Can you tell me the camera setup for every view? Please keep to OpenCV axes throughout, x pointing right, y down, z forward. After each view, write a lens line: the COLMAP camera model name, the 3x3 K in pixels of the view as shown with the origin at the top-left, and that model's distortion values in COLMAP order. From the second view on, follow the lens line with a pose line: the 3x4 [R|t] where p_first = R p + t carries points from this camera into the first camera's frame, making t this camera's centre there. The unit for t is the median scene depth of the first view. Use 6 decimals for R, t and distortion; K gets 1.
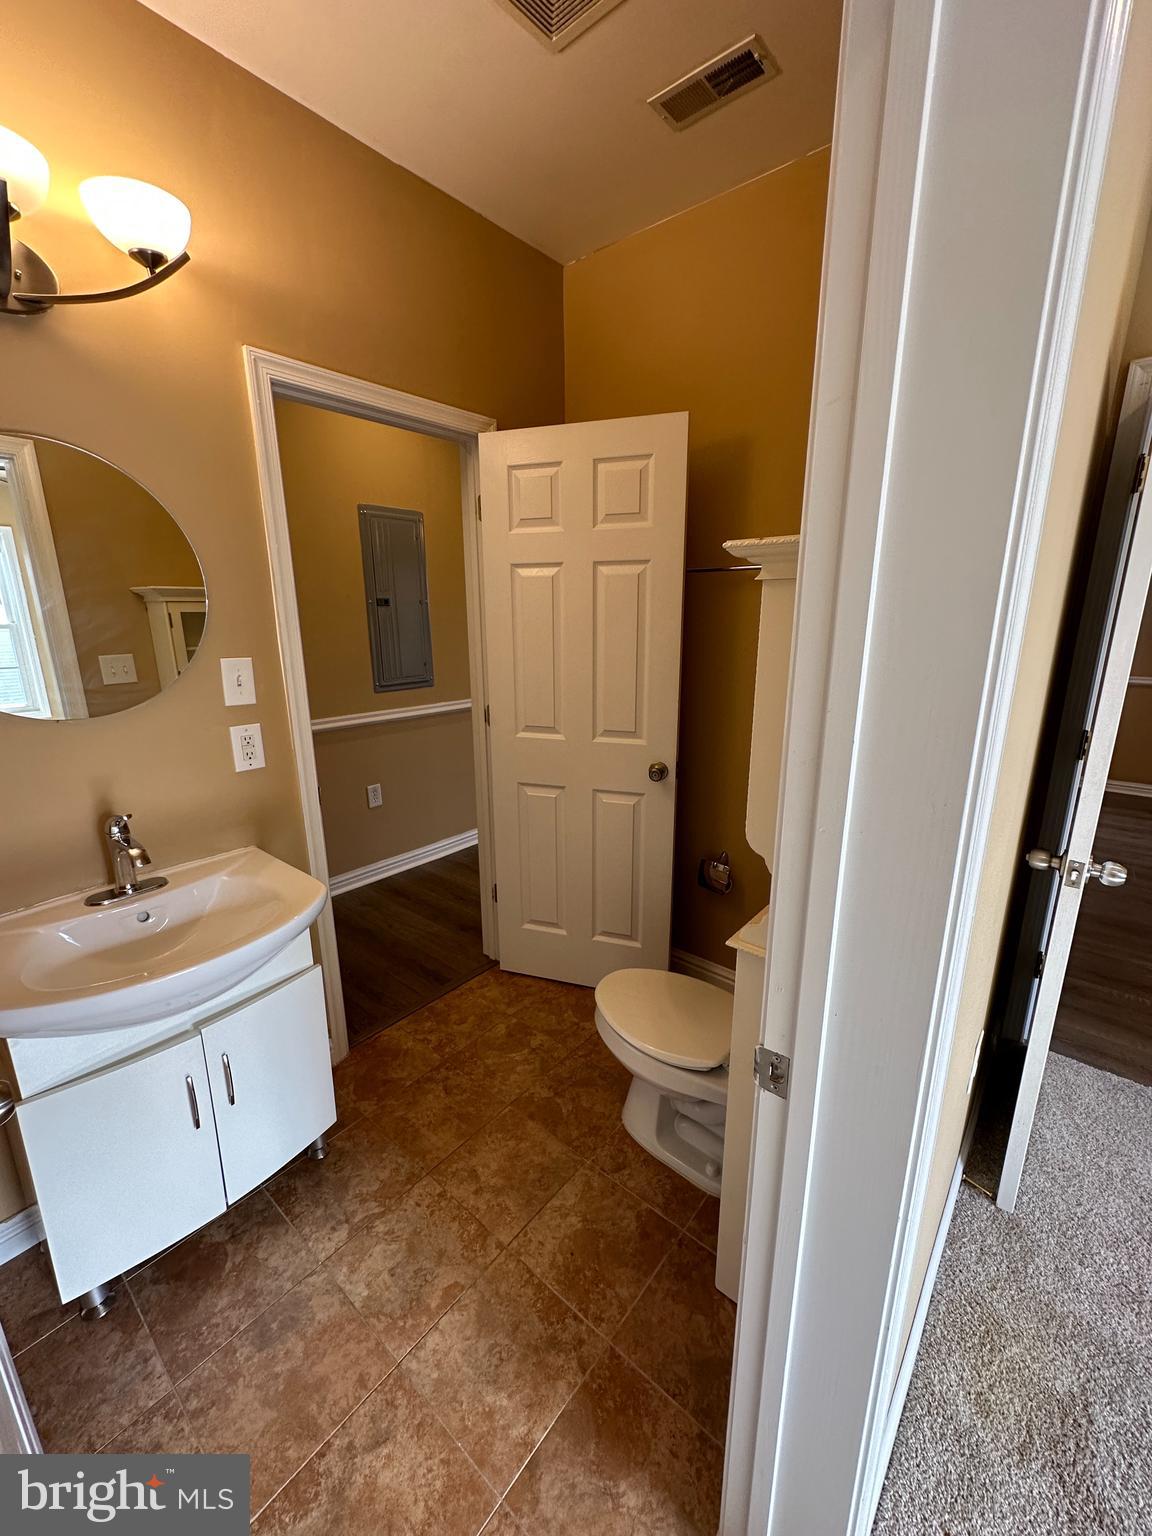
lens RADIAL K [[611.2, 0, 576.4], [0, 611.2, 766.9], [0, 0, 1]] dist [-0.000977, 0.000203]
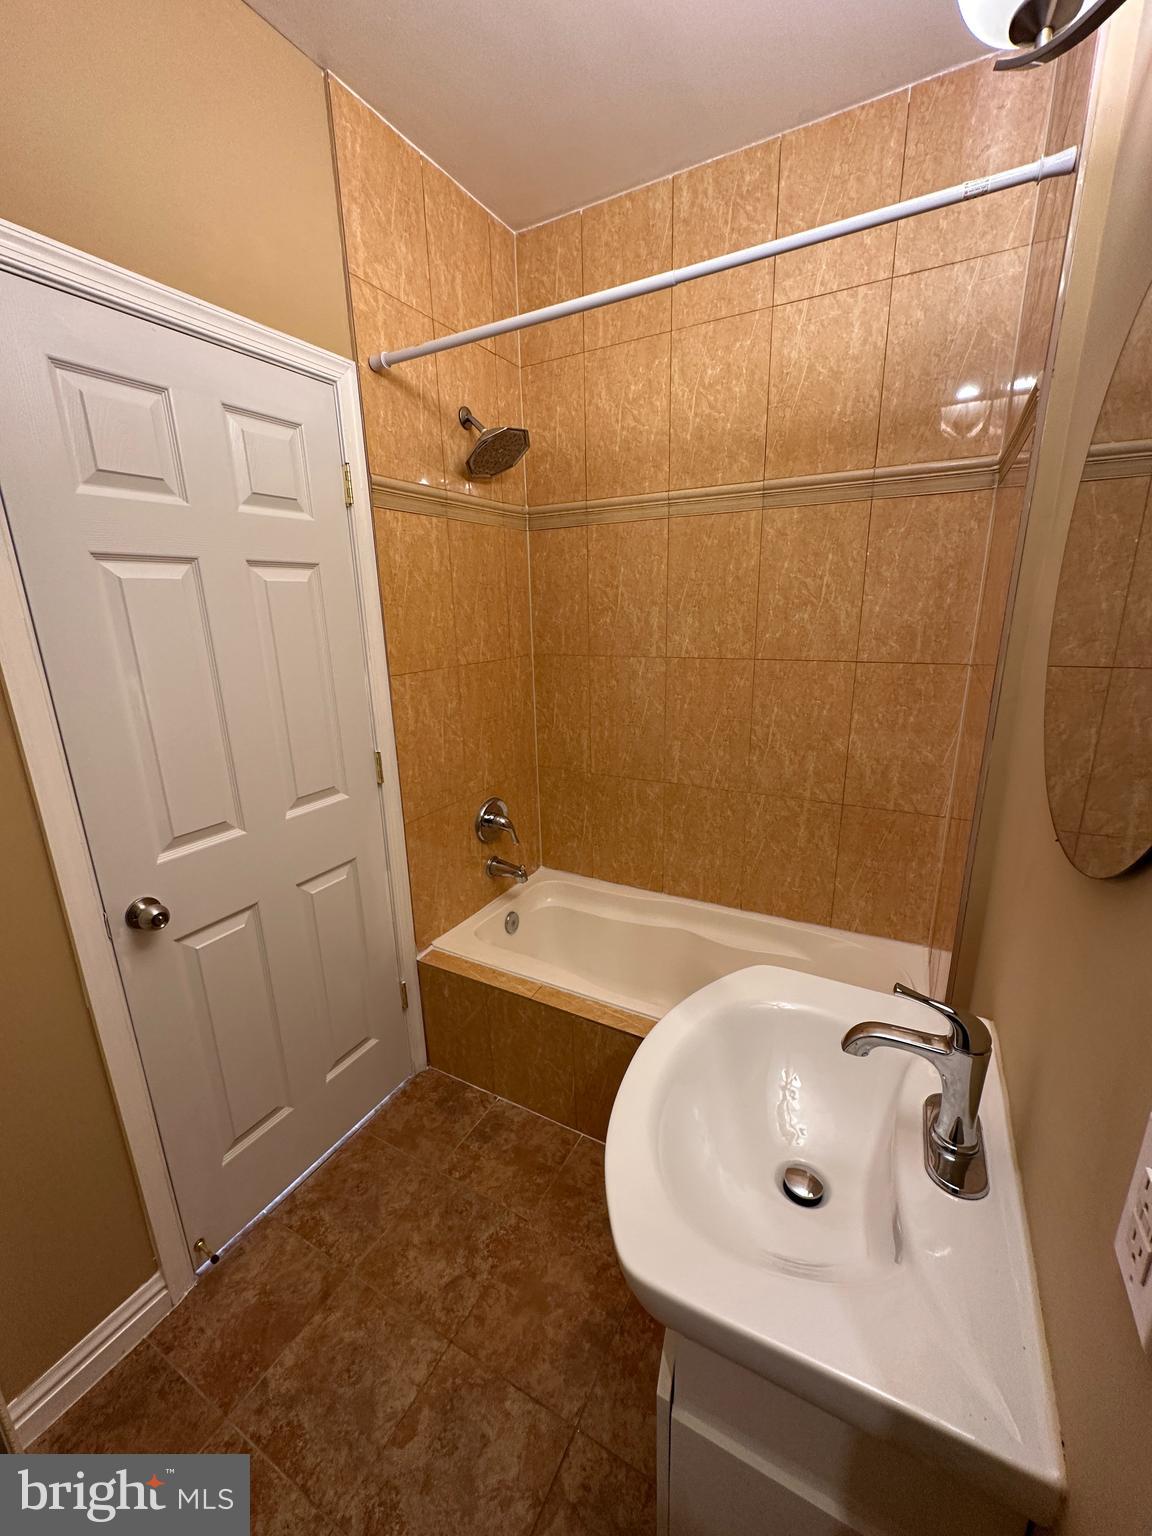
lens RADIAL K [[611.2, 0, 576.4], [0, 611.2, 766.9], [0, 0, 1]] dist [-0.000977, 0.000203]
pose [[-0.981175, 0.073643, -0.178527, -0.352770], [-0.023282, 0.872588, 0.487902, -0.370453], [0.191711, 0.482874, -0.854447, 1.324302]]
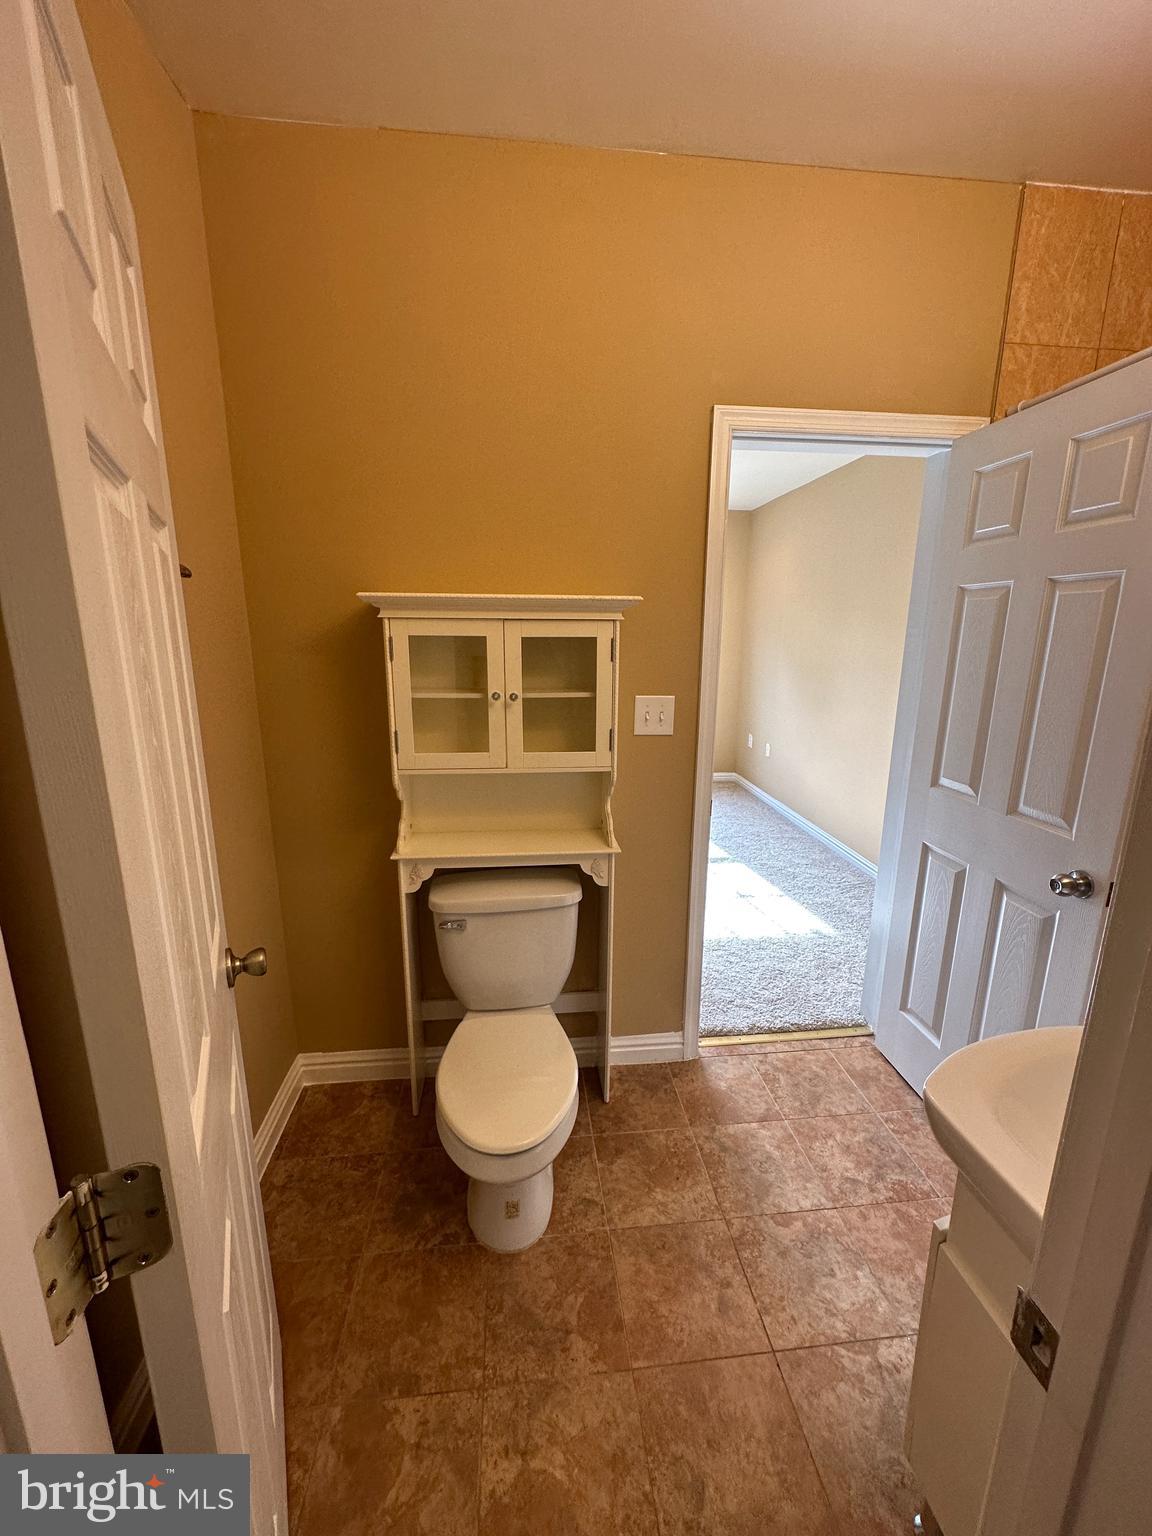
lens RADIAL K [[611.2, 0, 576.4], [0, 611.2, 766.9], [0, 0, 1]] dist [-0.000977, 0.000203]
pose [[-0.717929, -0.152581, 0.679188, -0.579826], [0.169537, 0.907979, 0.383186, -0.435080], [-0.675156, 0.390248, -0.625996, 1.653921]]
